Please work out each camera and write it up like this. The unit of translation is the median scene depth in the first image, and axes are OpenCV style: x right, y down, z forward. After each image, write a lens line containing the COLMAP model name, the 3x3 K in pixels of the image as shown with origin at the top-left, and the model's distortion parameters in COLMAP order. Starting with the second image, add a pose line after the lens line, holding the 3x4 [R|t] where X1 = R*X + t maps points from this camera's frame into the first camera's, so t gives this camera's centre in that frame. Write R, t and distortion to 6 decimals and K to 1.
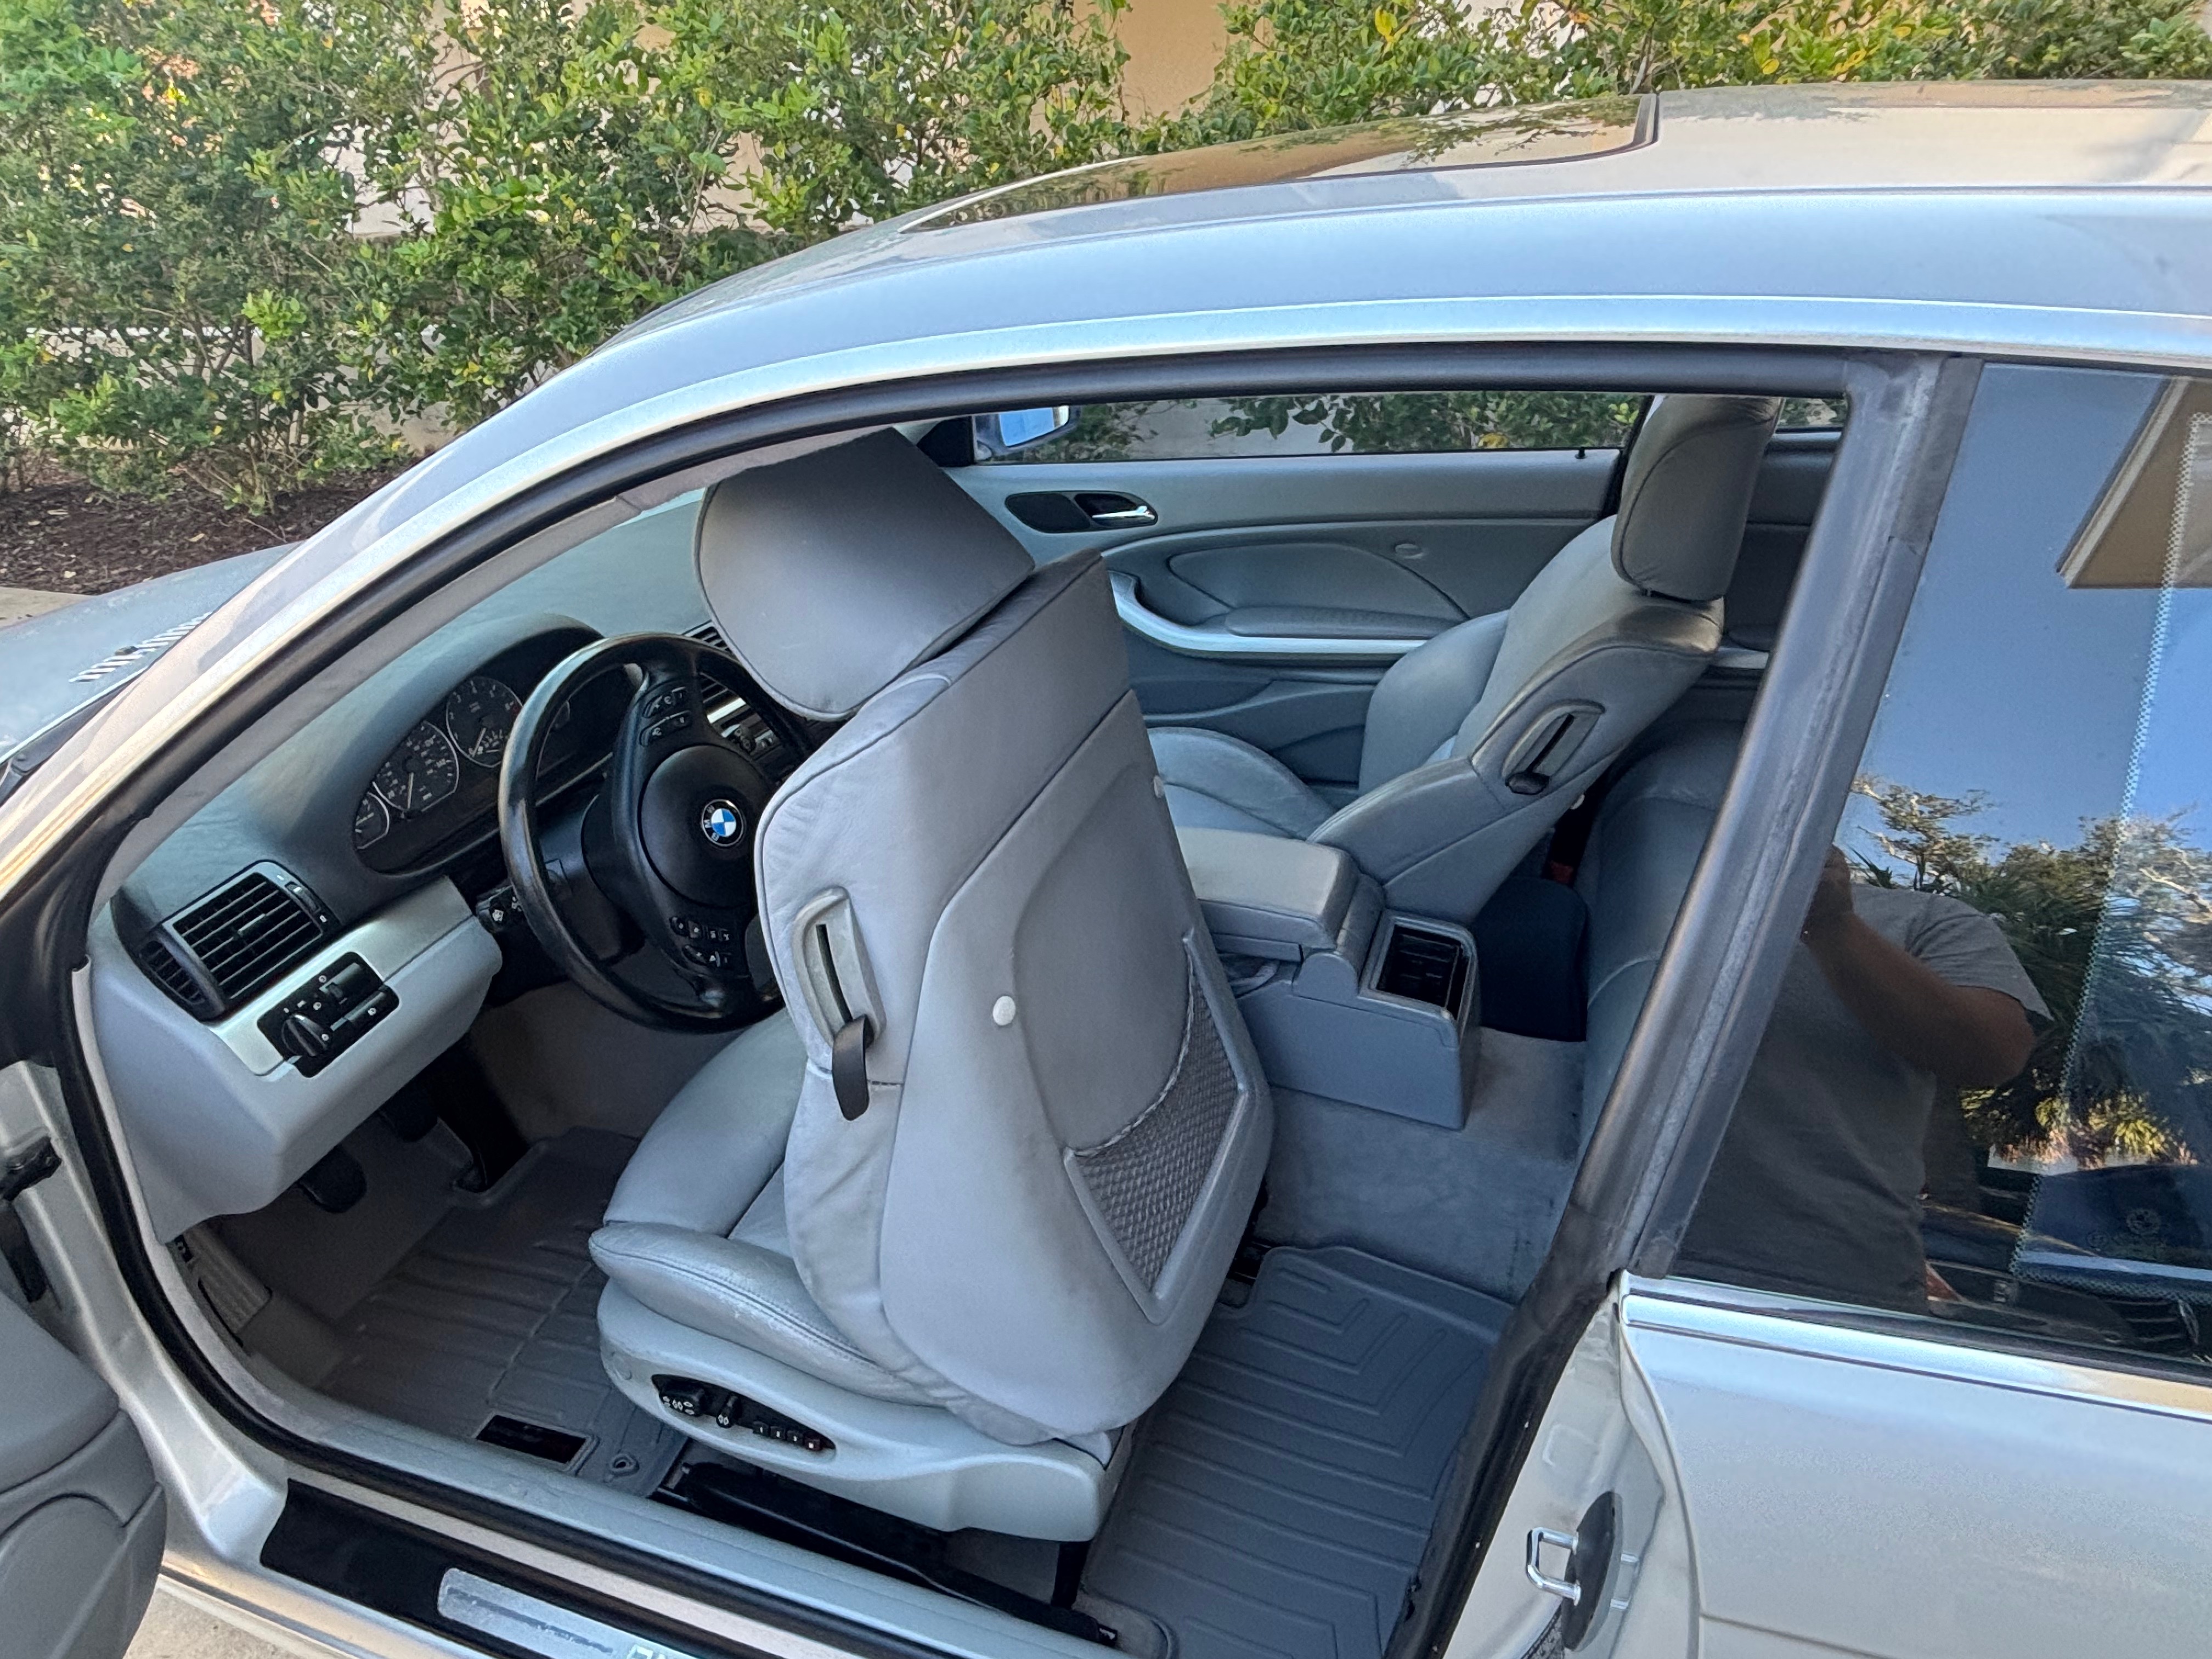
lens RADIAL K [[1373.4, 0, 1101.4], [0, 1373.4, 820.7], [0, 0, 1]] dist [-0.003928, -0.005220]
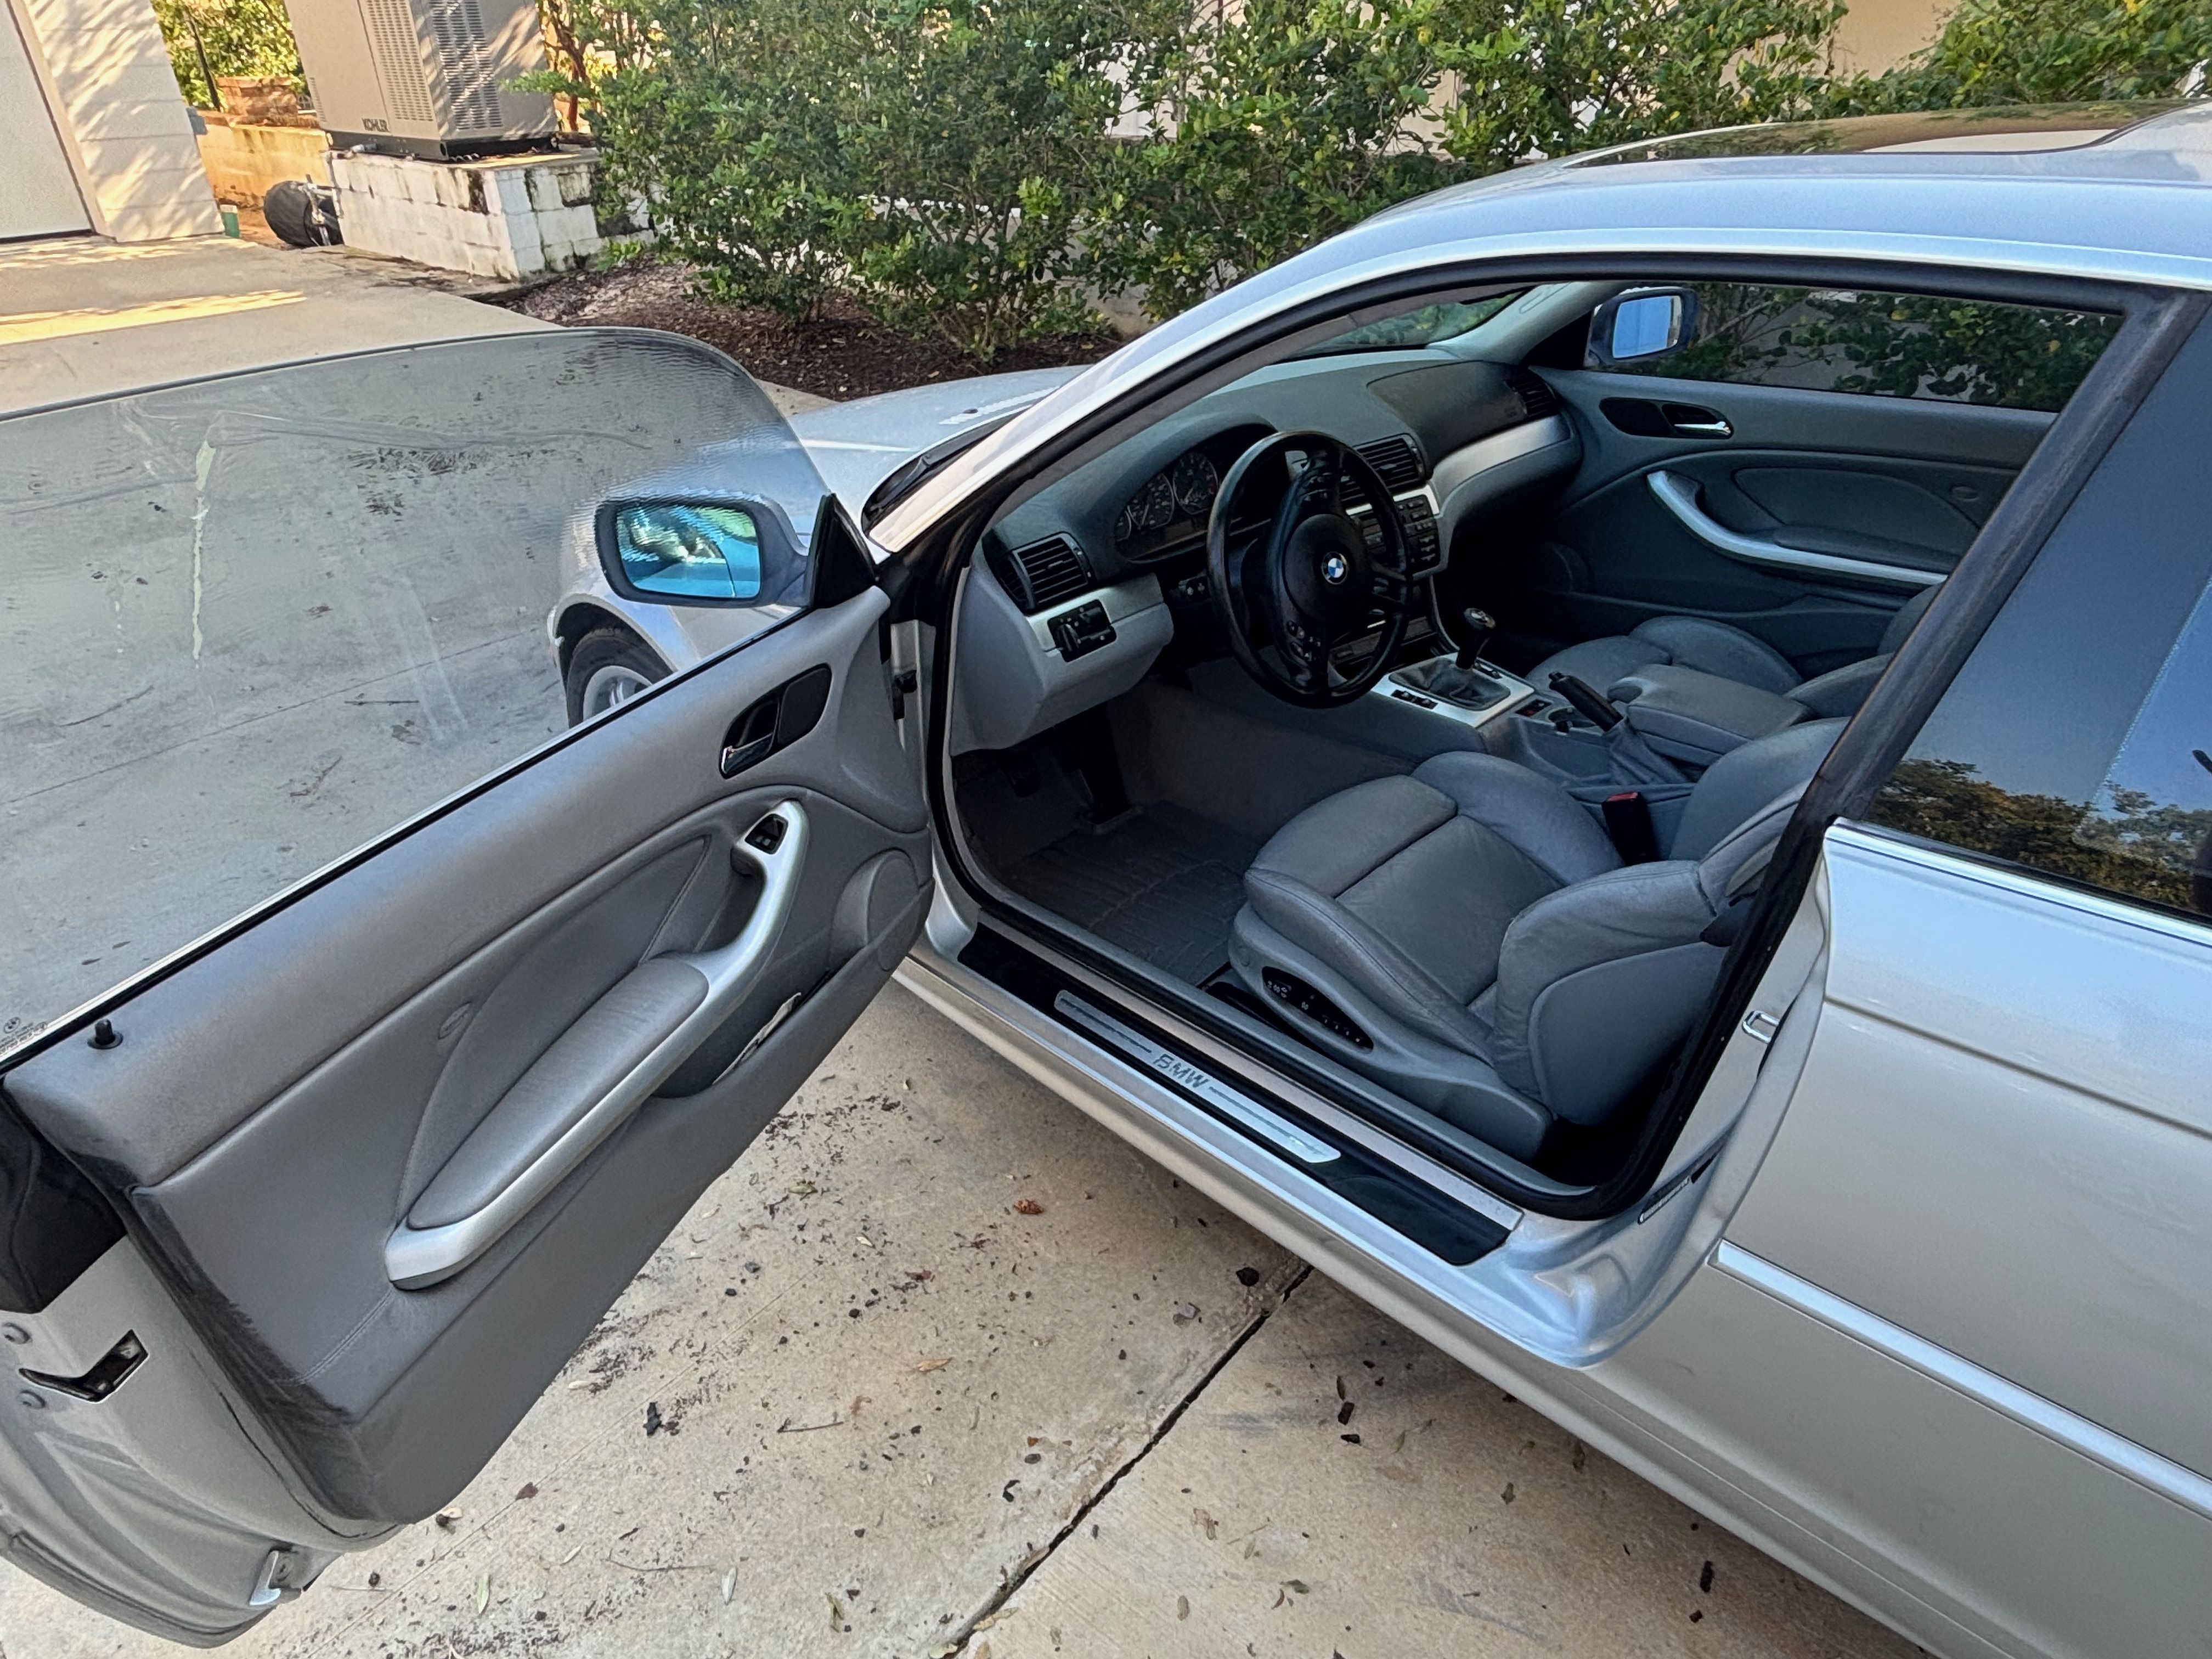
lens RADIAL K [[1333.6, 0, 1106.0], [0, 1333.6, 829.5], [0, 0, 1]] dist [-0.005496, 0.000859]
pose [[0.903328, 0.248942, -0.349323, 0.020809], [-0.227299, 0.968430, 0.102361, 0.056683], [0.363777, -0.013065, 0.931394, -0.131385]]
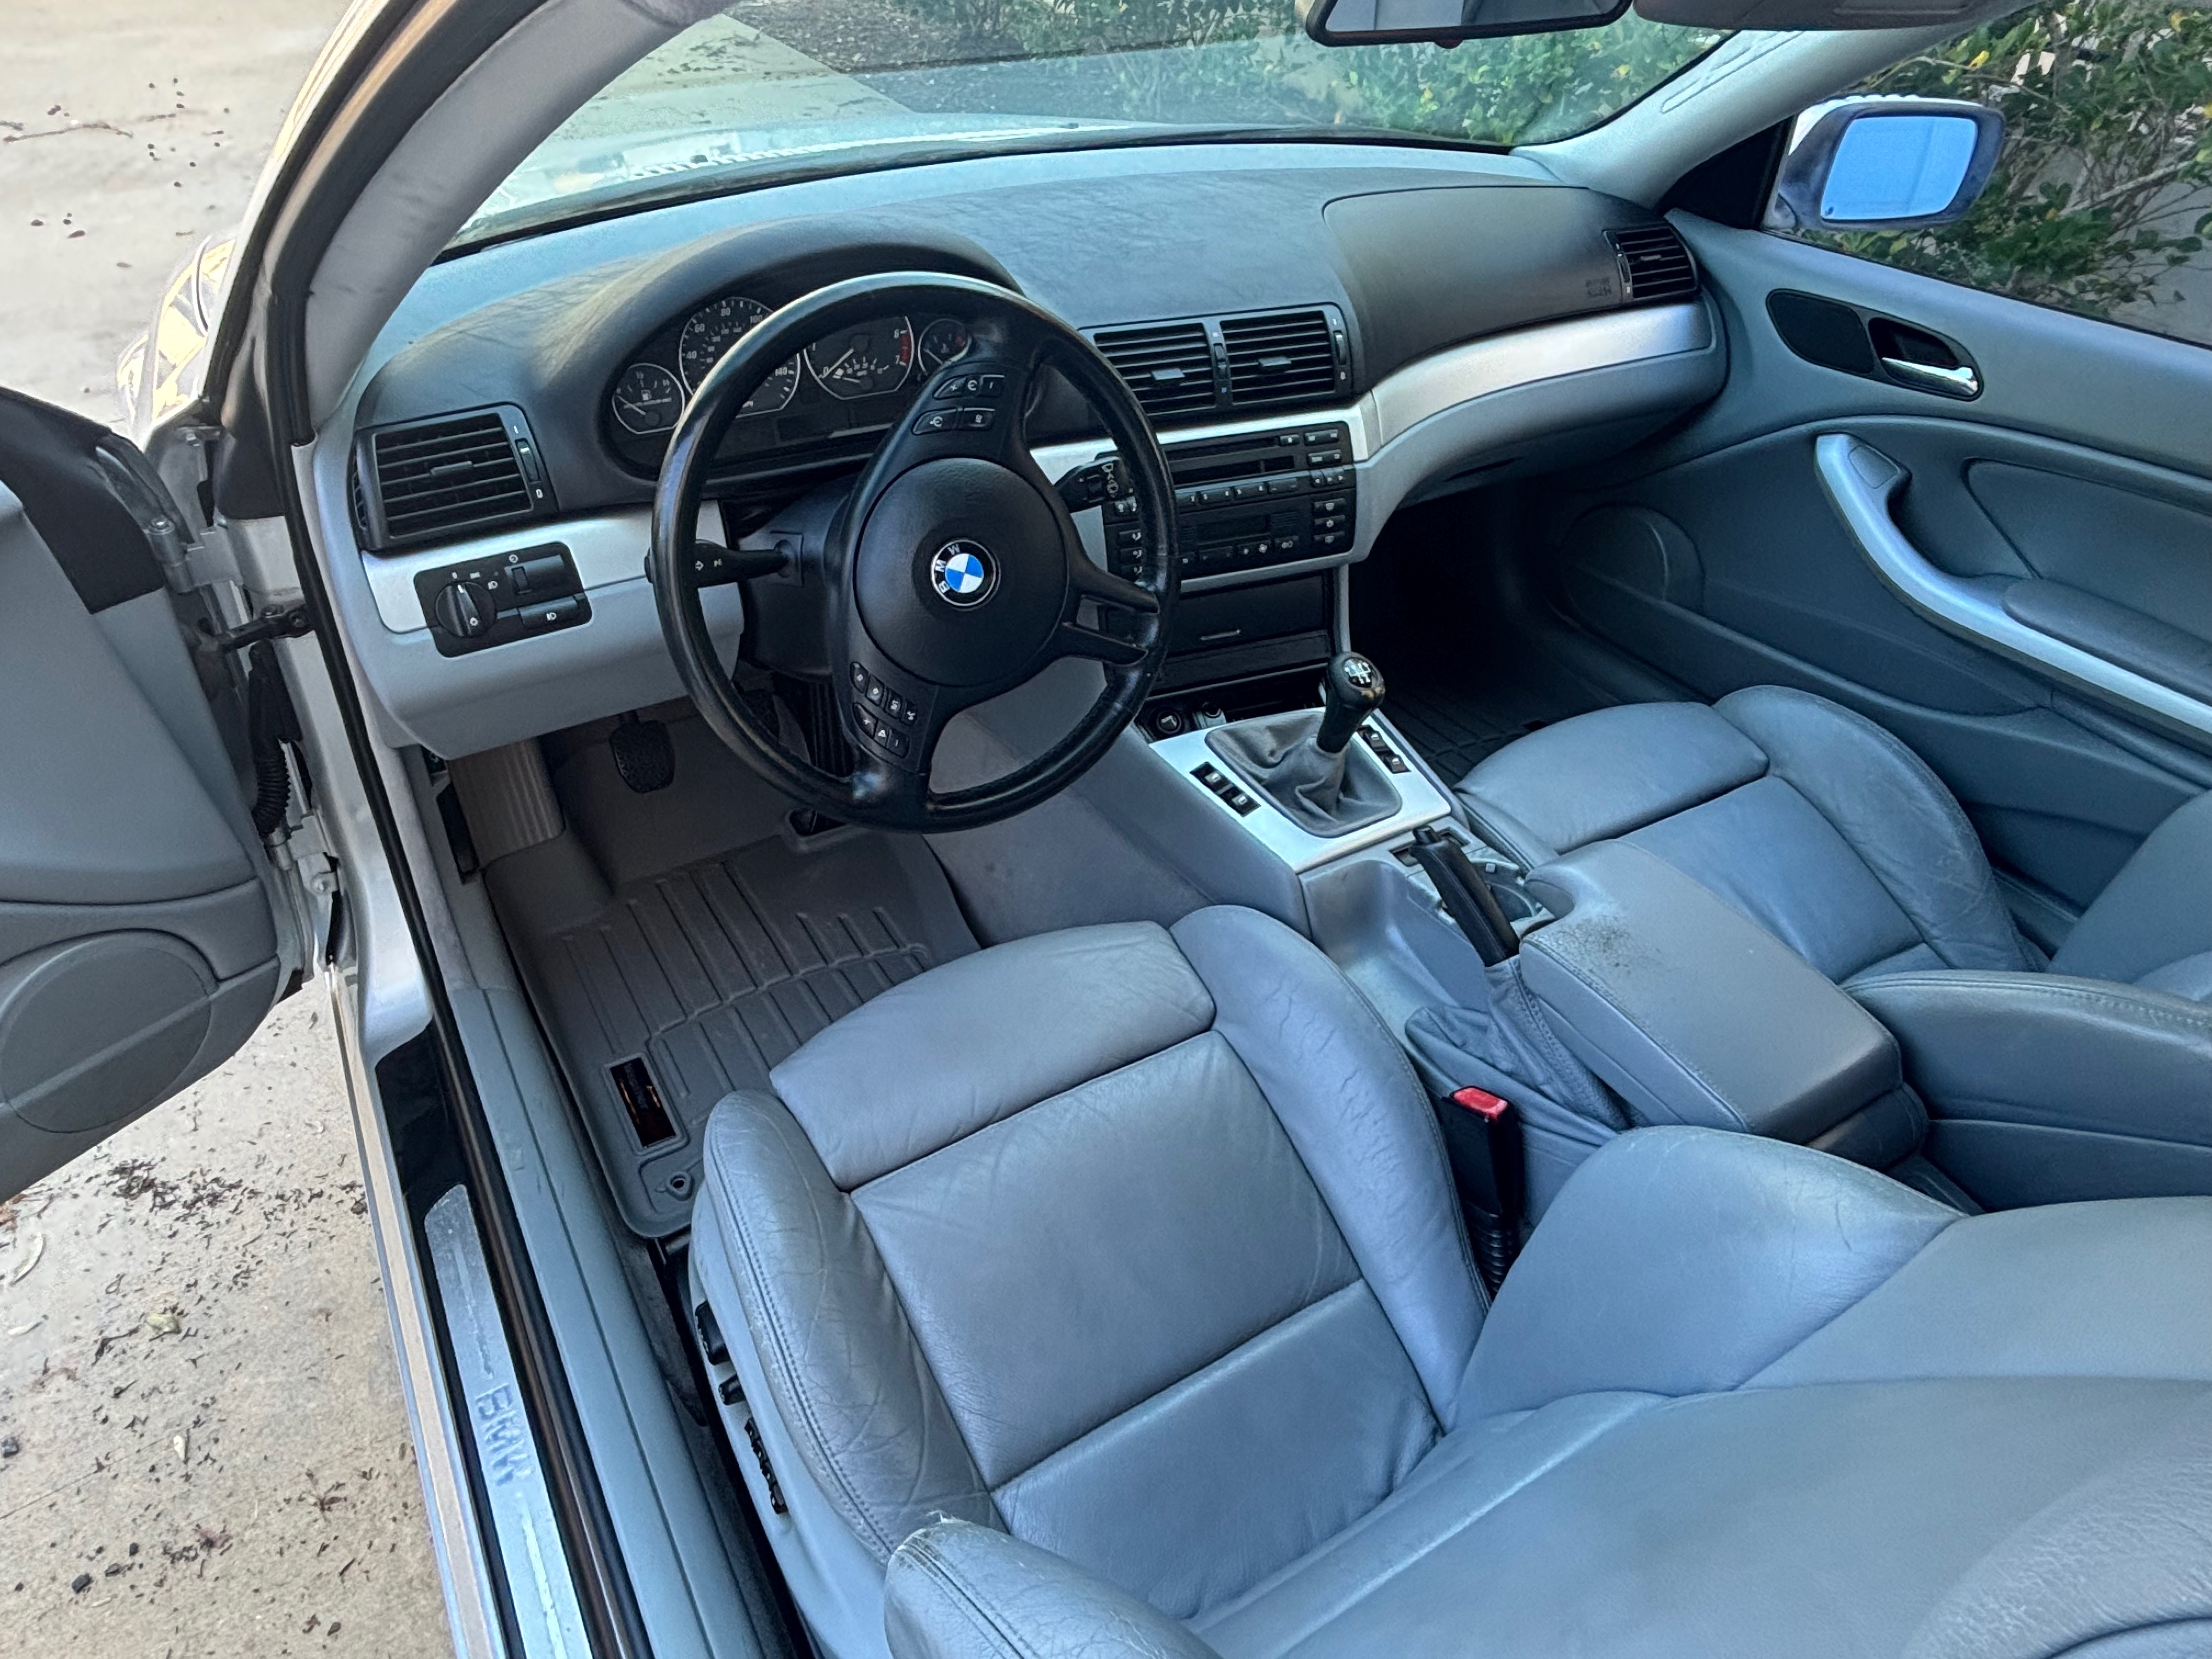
lens RADIAL K [[1351.7, 0, 1096.0], [0, 1351.7, 820.1], [0, 0, 1]] dist [0.004803, -0.001525]
pose [[0.766818, 0.472383, -0.434562, 0.046848], [-0.383082, 0.880045, 0.280659, -0.034291], [0.515013, -0.048742, 0.855796, 0.127662]]
